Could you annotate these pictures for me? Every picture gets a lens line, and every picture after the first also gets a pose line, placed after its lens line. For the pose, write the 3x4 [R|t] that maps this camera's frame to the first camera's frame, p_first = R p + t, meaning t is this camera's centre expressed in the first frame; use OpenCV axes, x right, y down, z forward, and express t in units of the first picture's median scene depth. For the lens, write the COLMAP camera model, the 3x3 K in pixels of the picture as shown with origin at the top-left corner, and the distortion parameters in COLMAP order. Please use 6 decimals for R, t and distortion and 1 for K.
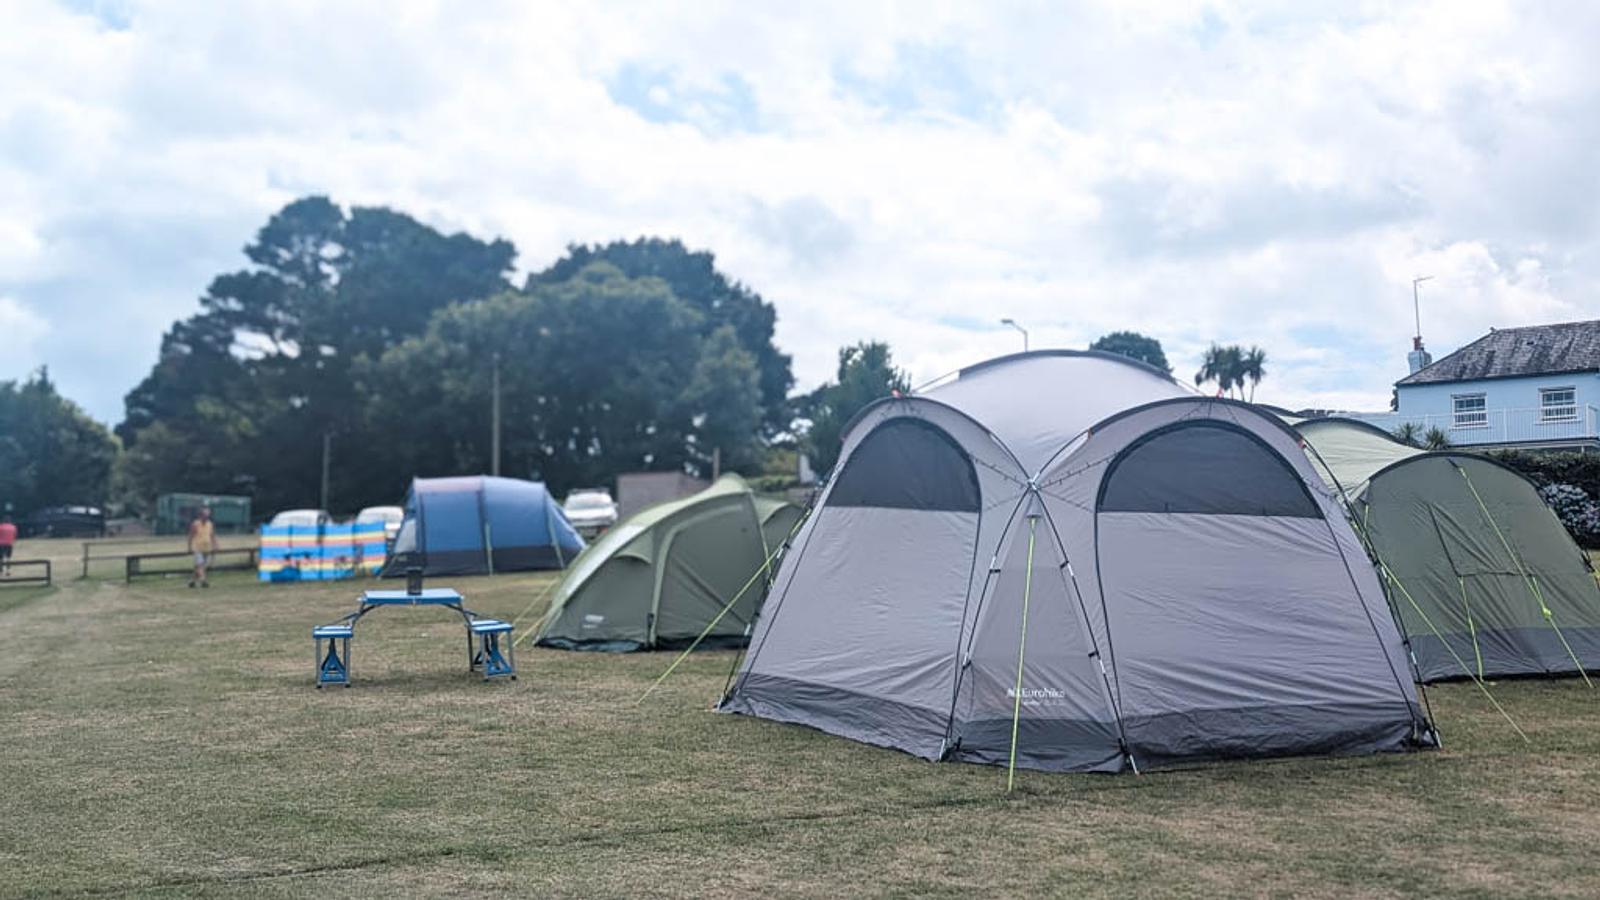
lens RADIAL K [[1761.0, 0, 807.8], [0, 1761.0, 449.9], [0, 0, 1]] dist [0.022677, 0.000000]
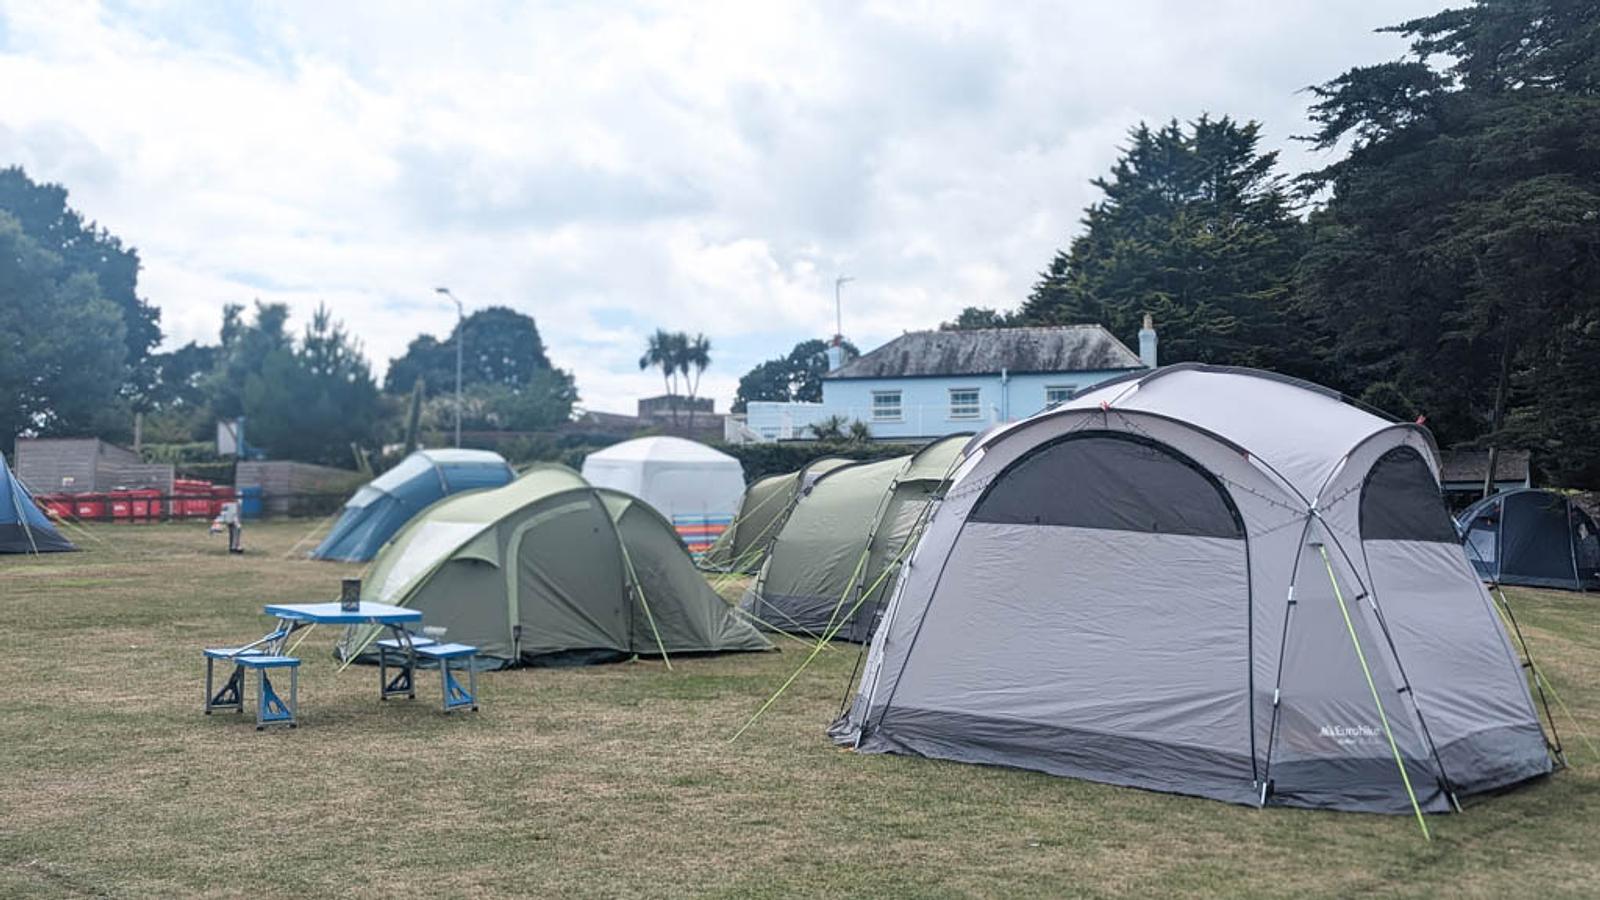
lens RADIAL K [[1761.0, 0, 799.7], [0, 1761.0, 452.2], [0, 0, 1]] dist [0.022677, 0.000000]
pose [[0.913276, 0.031916, 0.406089, -0.105468], [-0.039080, 0.999192, 0.009358, -0.002215], [-0.405462, -0.024417, 0.913786, 0.047838]]
